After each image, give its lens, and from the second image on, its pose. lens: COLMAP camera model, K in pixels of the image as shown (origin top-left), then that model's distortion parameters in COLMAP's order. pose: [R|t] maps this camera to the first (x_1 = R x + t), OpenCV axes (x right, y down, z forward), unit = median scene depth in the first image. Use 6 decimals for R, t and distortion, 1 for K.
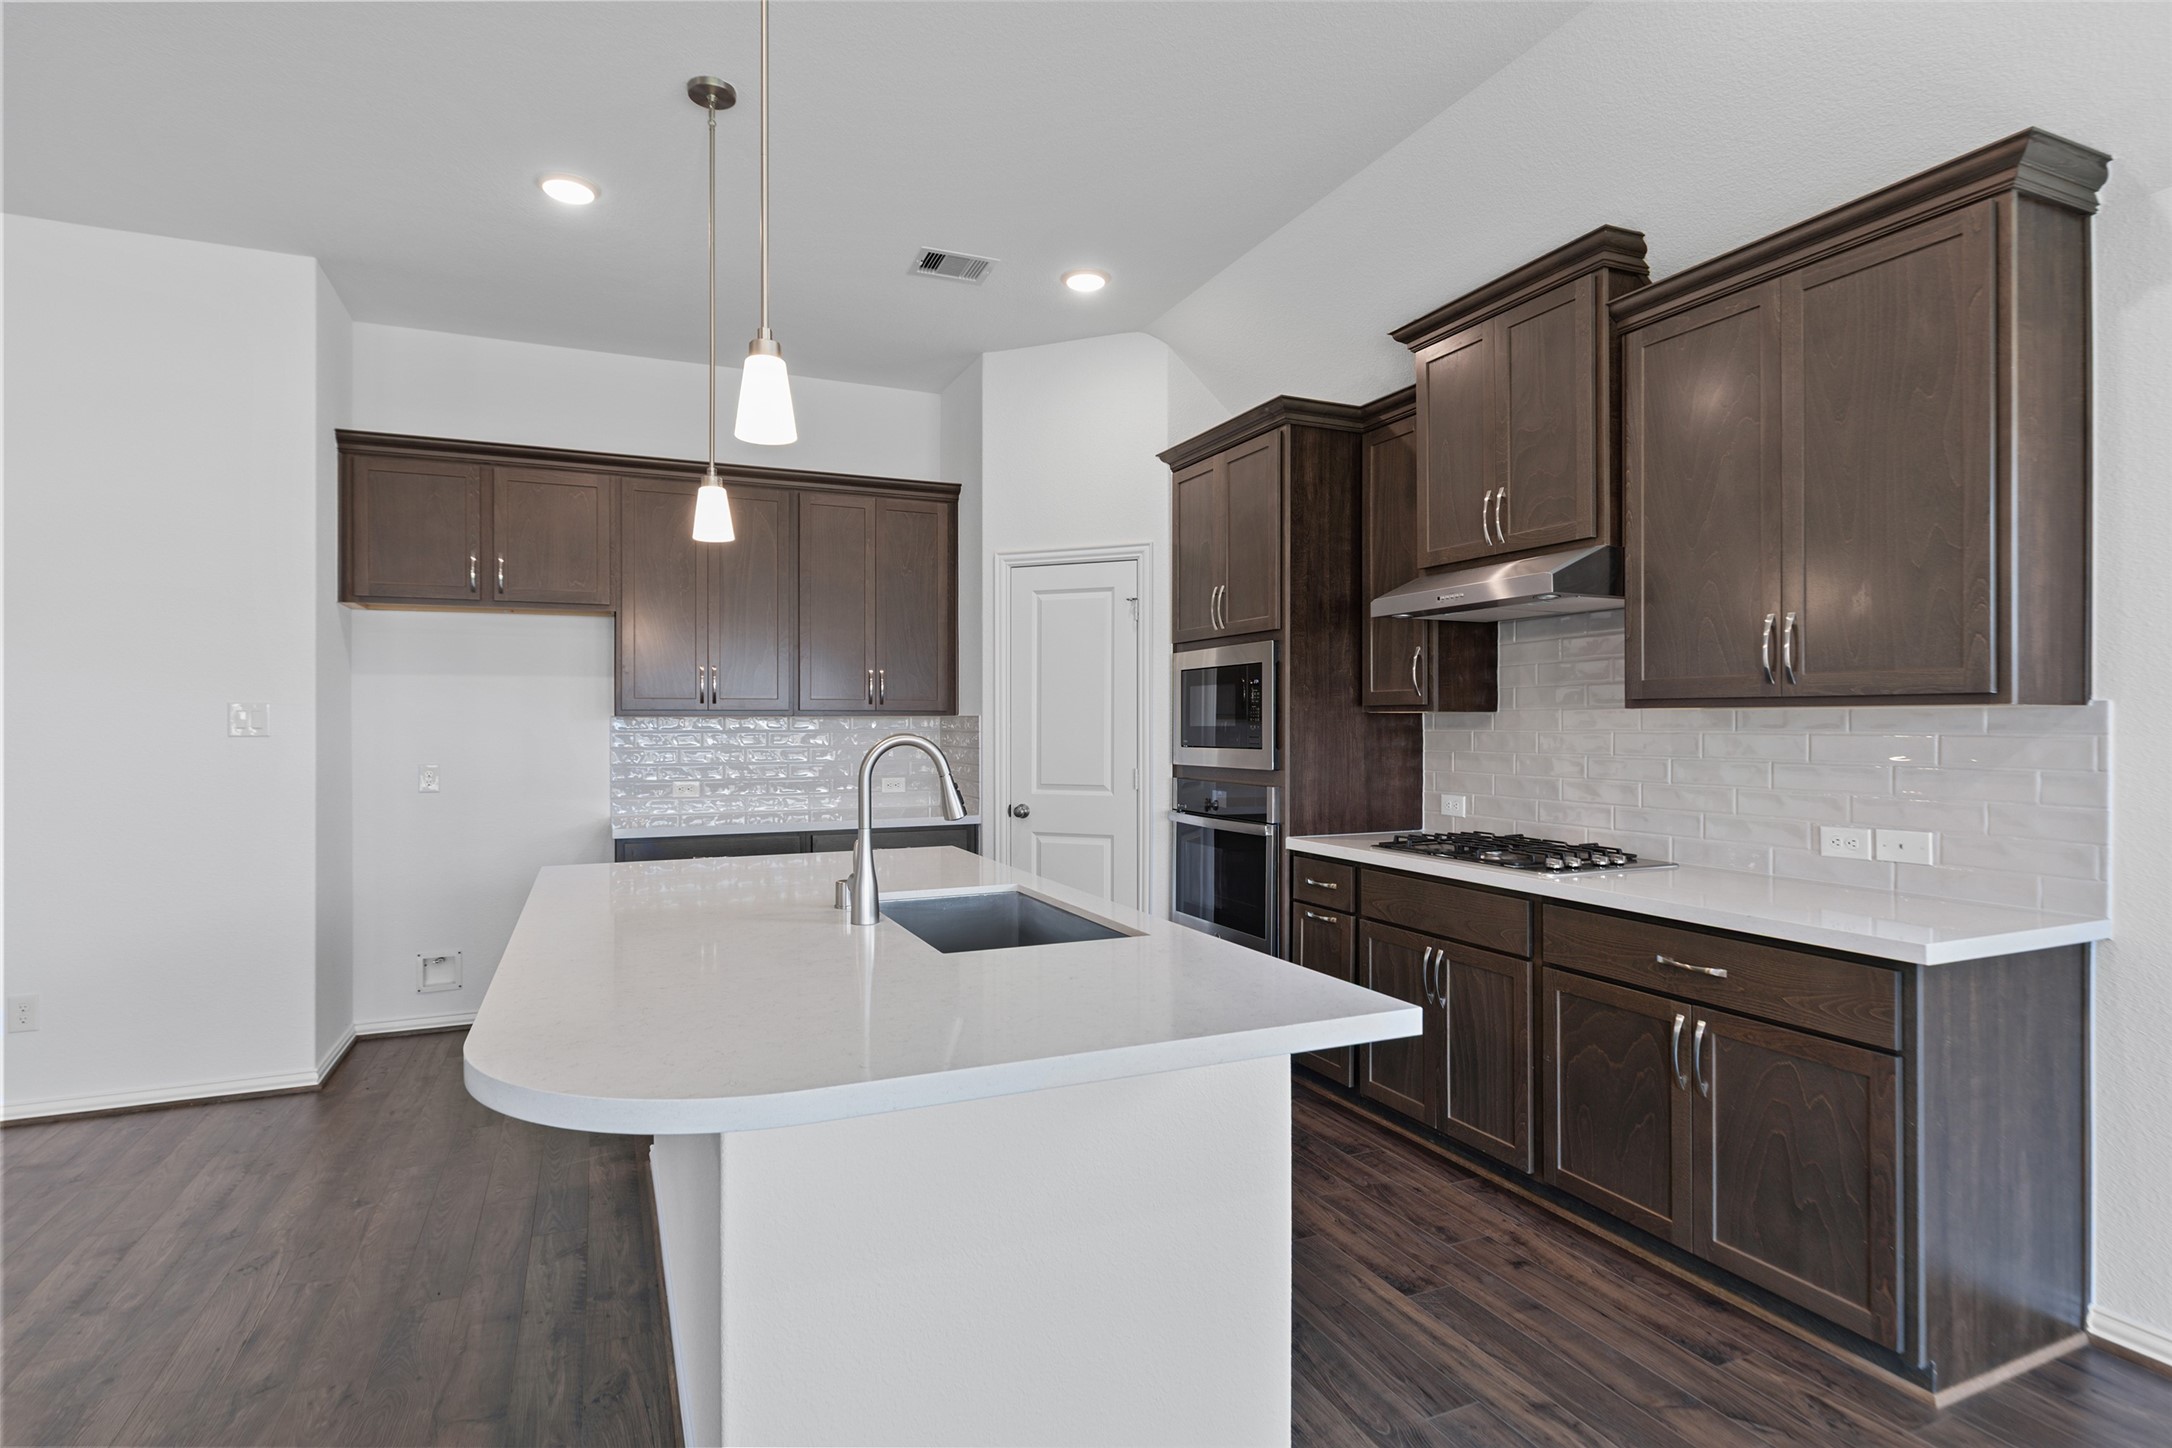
lens RADIAL K [[1083.0, 0, 1078.7], [0, 1083.0, 722.7], [0, 0, 1]] dist [-0.001477, 0.000753]
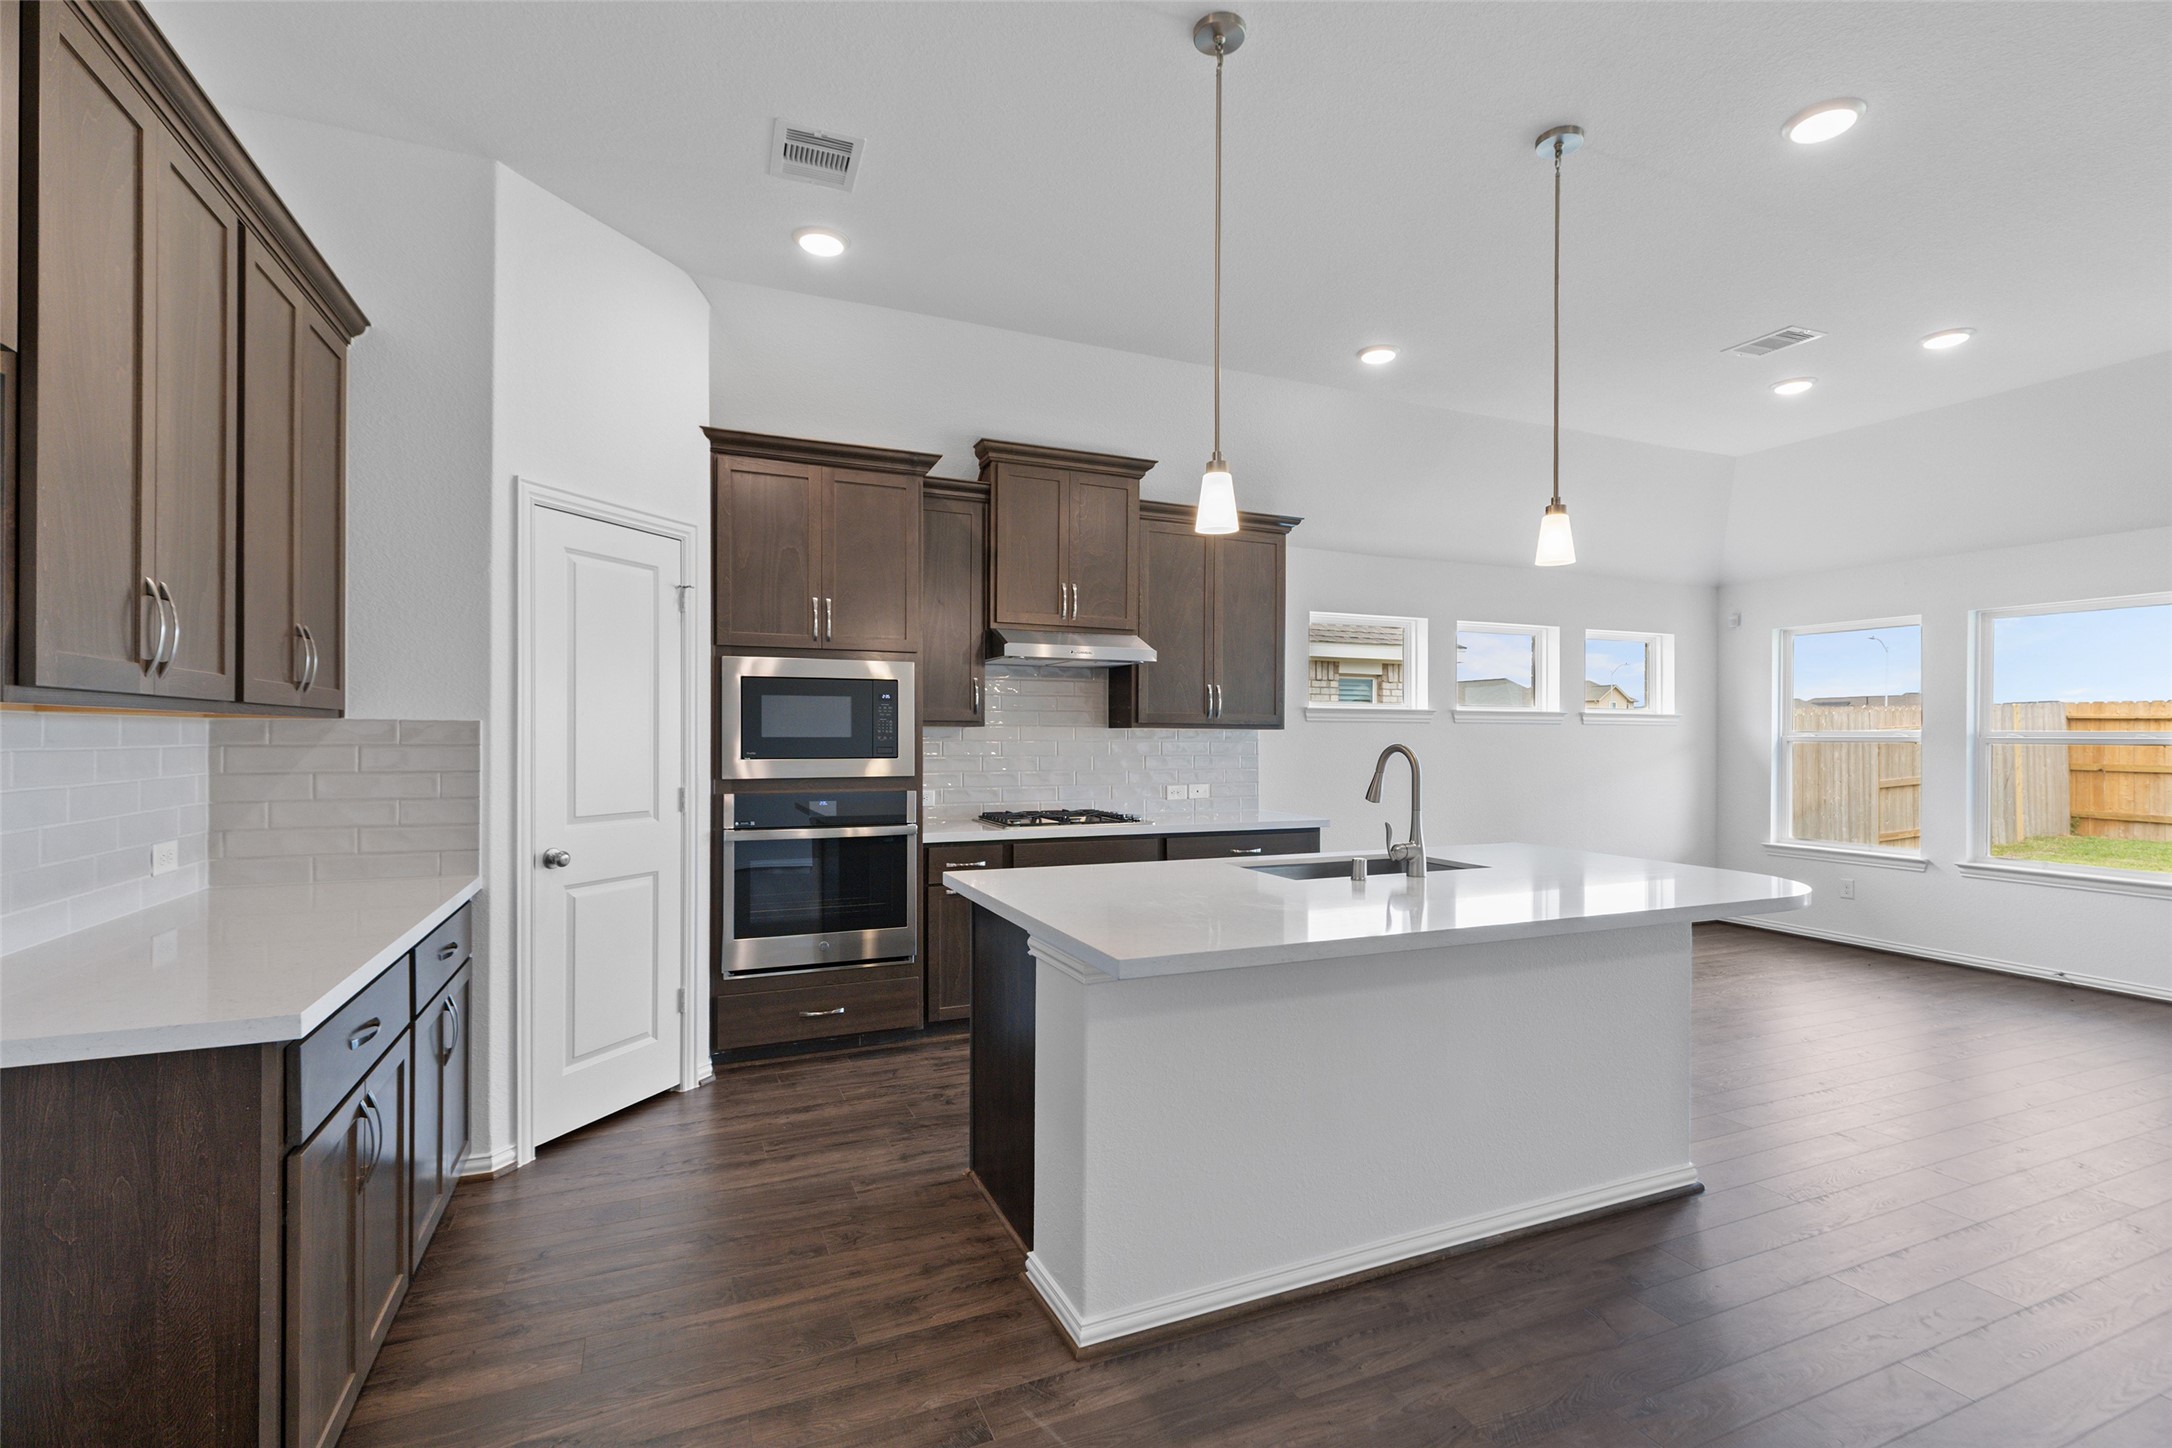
lens RADIAL K [[981.0, 0, 1086.1], [0, 981.0, 740.2], [0, 0, 1]] dist [0.002452, 0.000308]
pose [[0.010427, -0.003014, 0.999941, -0.967472], [-0.004592, 0.999985, 0.003062, 0.002542], [-0.999935, -0.004624, 0.010413, 0.920302]]
